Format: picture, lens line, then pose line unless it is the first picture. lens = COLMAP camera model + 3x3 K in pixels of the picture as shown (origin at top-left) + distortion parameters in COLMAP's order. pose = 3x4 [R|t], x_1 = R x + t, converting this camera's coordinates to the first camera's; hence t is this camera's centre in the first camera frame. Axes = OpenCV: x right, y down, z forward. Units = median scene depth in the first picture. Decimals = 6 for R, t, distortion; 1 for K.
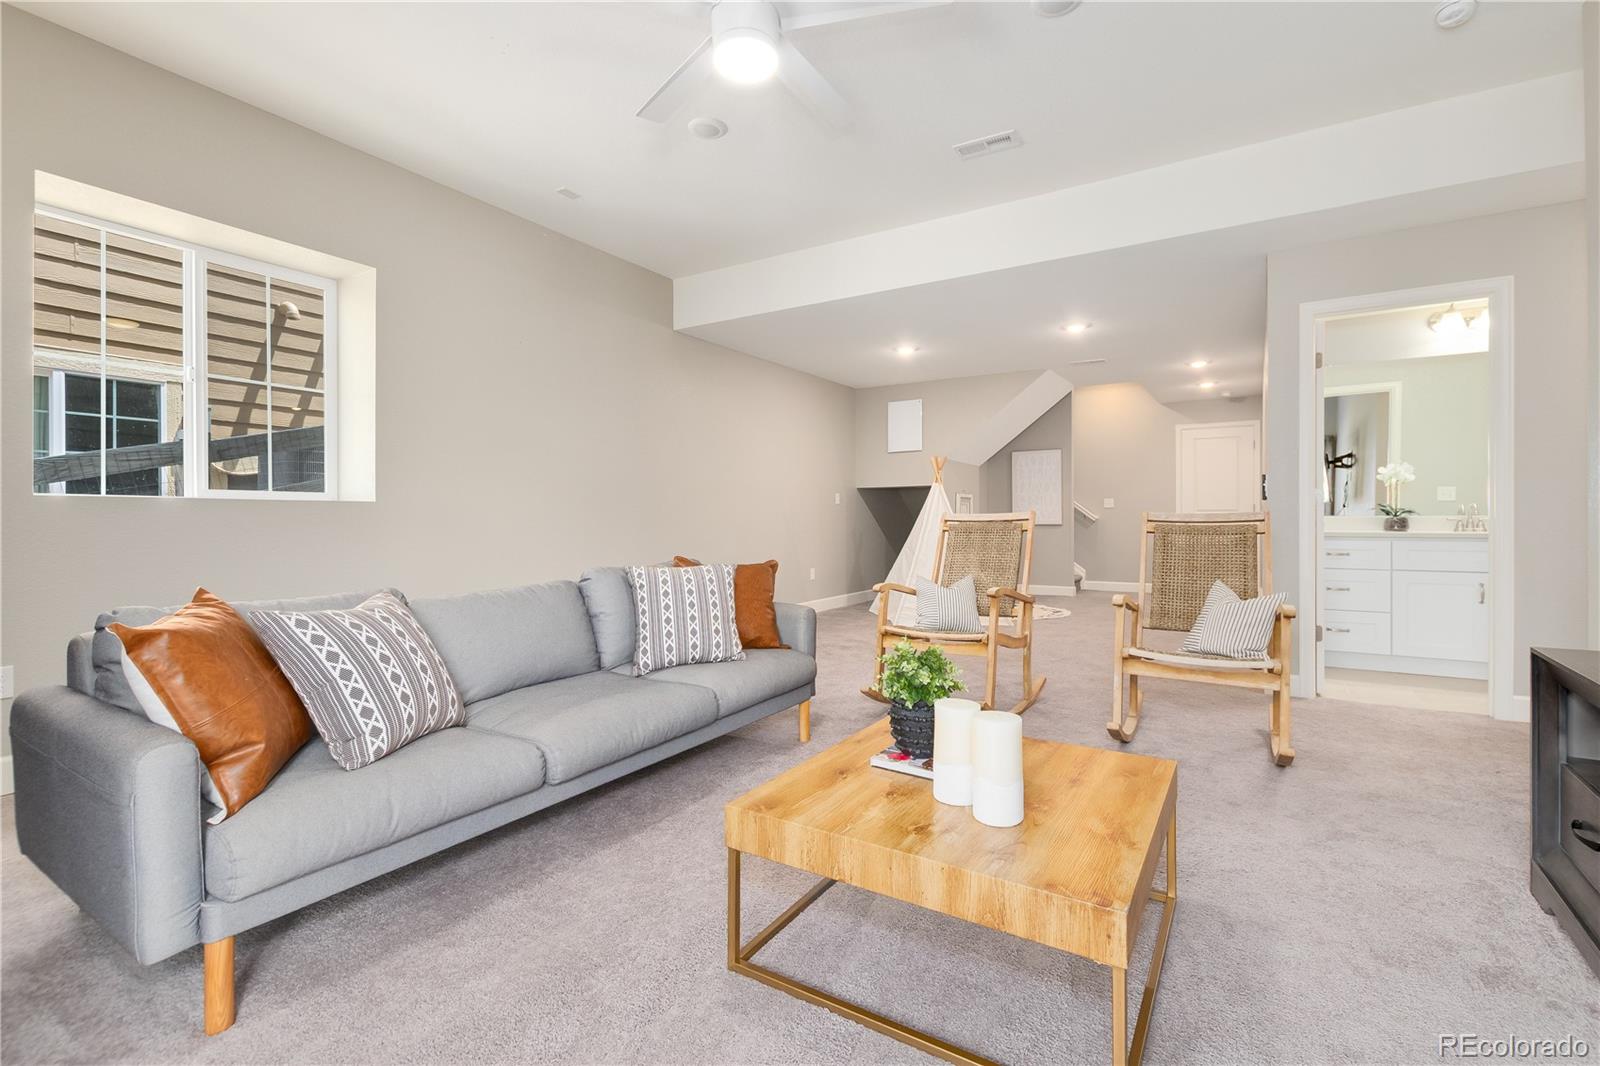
lens RADIAL K [[722.4, 0, 800.3], [0, 722.4, 528.5], [0, 0, 1]] dist [0.007140, -0.001336]
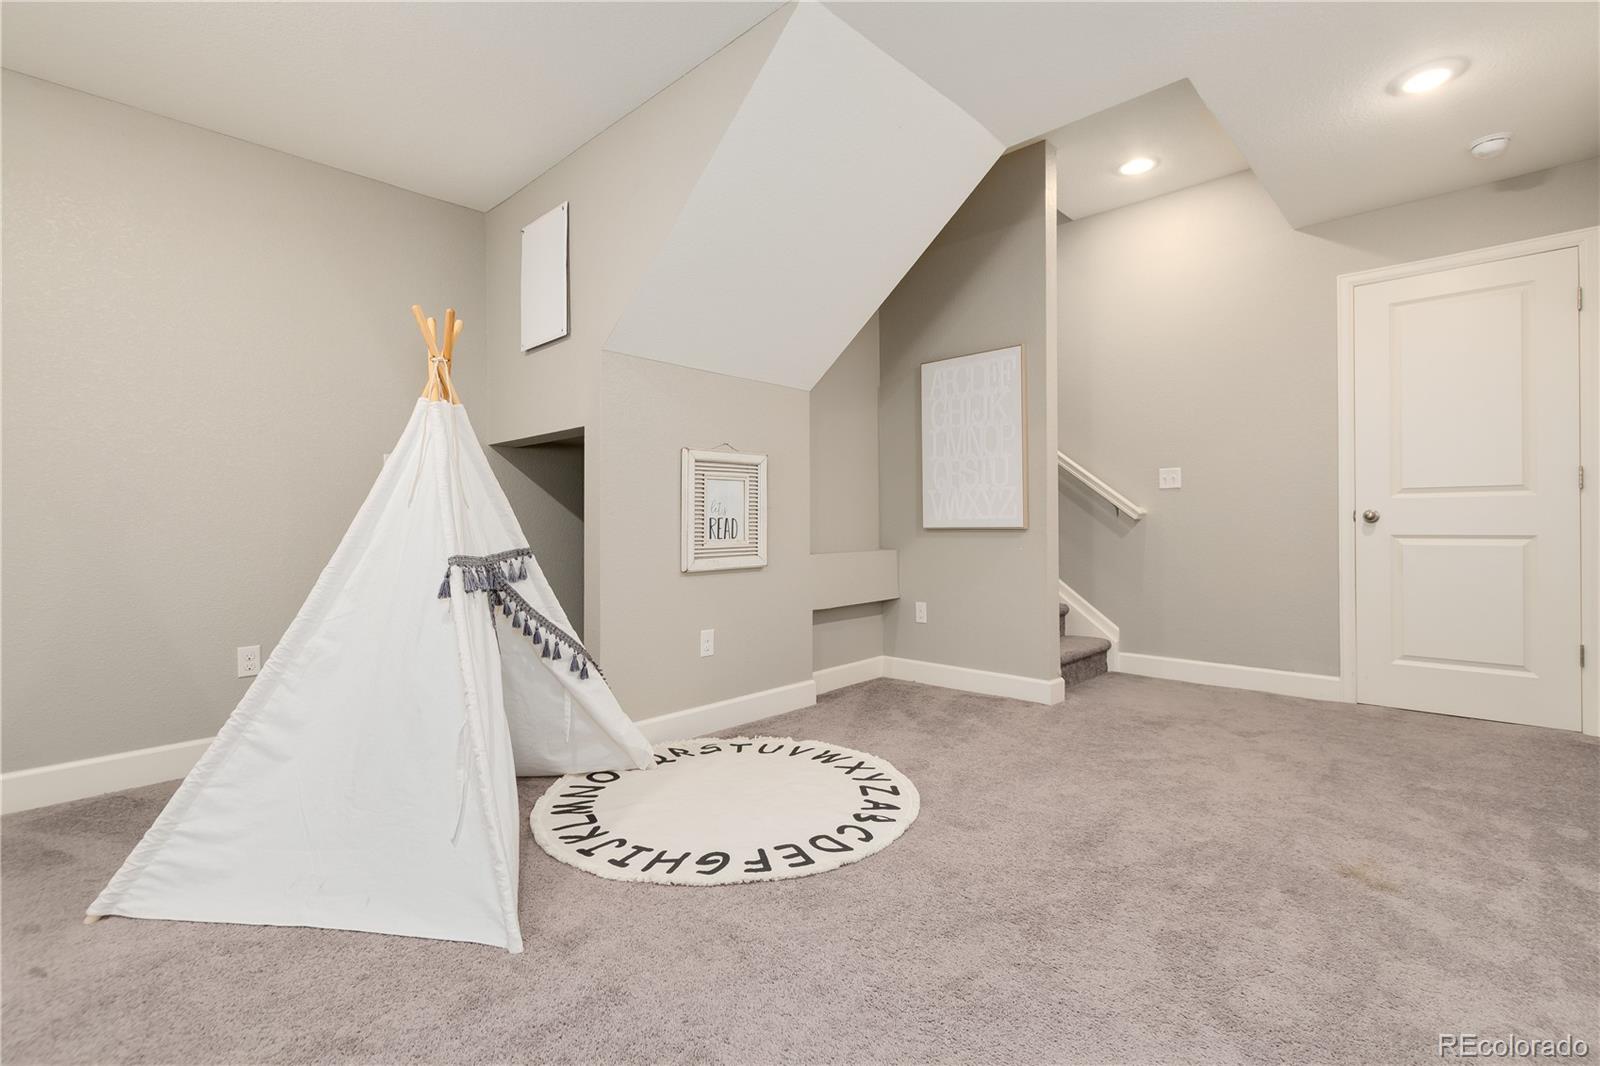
lens RADIAL K [[722.4, 0, 799.3], [0, 722.4, 529.0], [0, 0, 1]] dist [0.007140, -0.001336]
pose [[0.977459, -0.000135, -0.211124, 0.321020], [-0.001195, 0.999980, -0.006170, -0.001493], [0.211120, 0.006283, 0.977440, 0.561928]]
